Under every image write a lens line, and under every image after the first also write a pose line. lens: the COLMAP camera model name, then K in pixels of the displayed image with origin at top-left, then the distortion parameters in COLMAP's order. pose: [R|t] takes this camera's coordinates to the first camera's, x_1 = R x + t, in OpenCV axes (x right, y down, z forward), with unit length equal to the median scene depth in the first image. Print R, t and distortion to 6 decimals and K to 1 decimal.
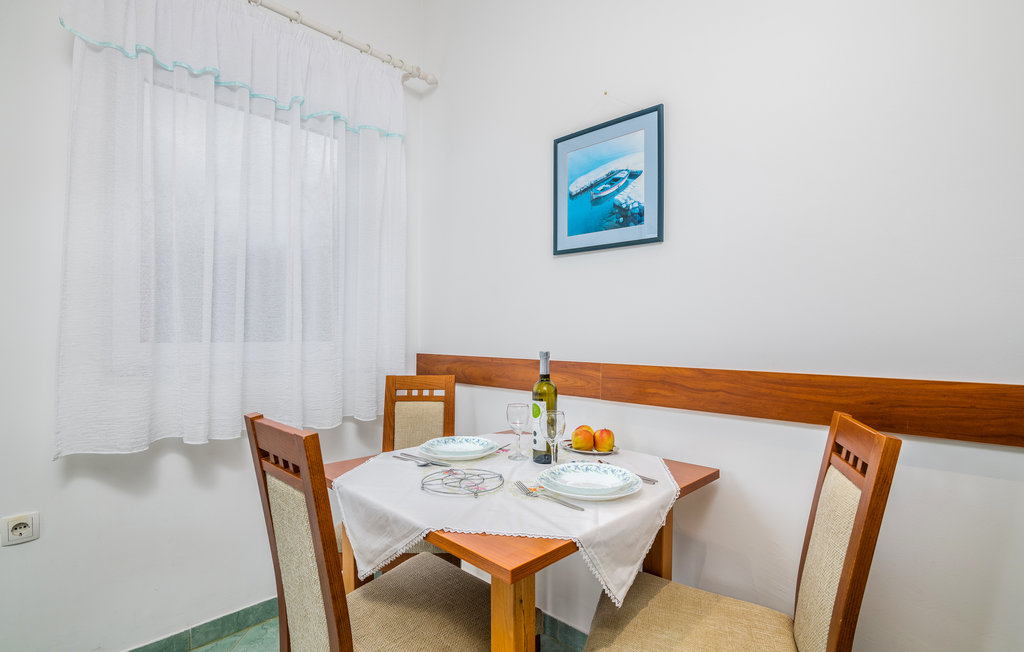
lens RADIAL K [[489.6, 0, 512.6], [0, 489.6, 325.0], [0, 0, 1]] dist [-0.006785, -0.000217]
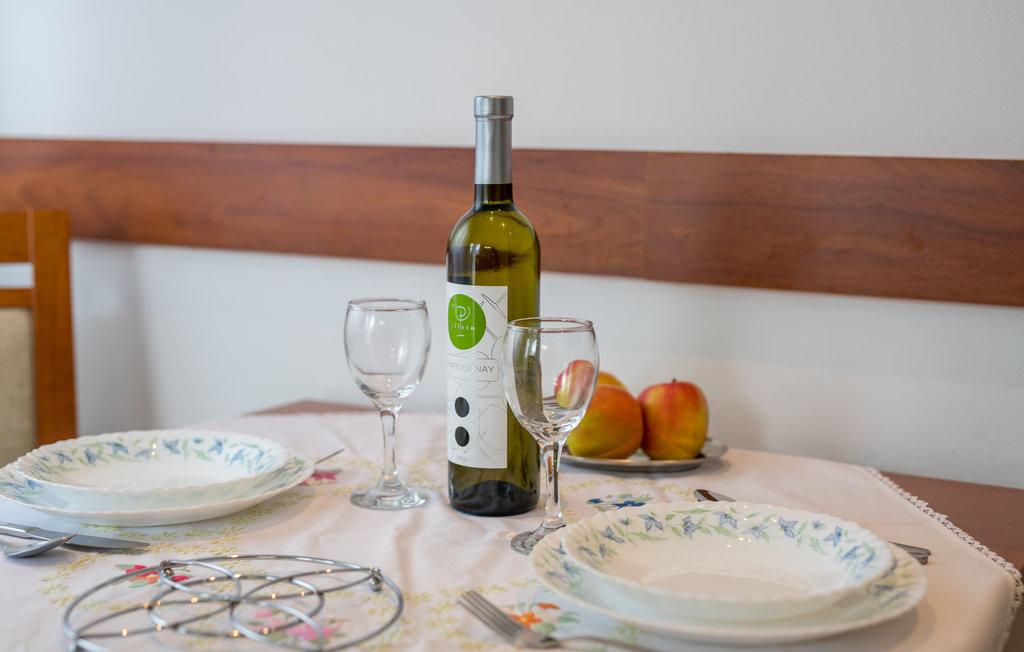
lens RADIAL K [[1489.9, 0, 511.8], [0, 1489.9, 322.3], [0, 0, 1]] dist [0.098133, 0.000000]
pose [[0.967915, -0.030760, 0.249387, -0.117769], [-0.008502, 0.987901, 0.154850, 0.046823], [-0.251133, -0.152002, 0.955943, 0.208594]]
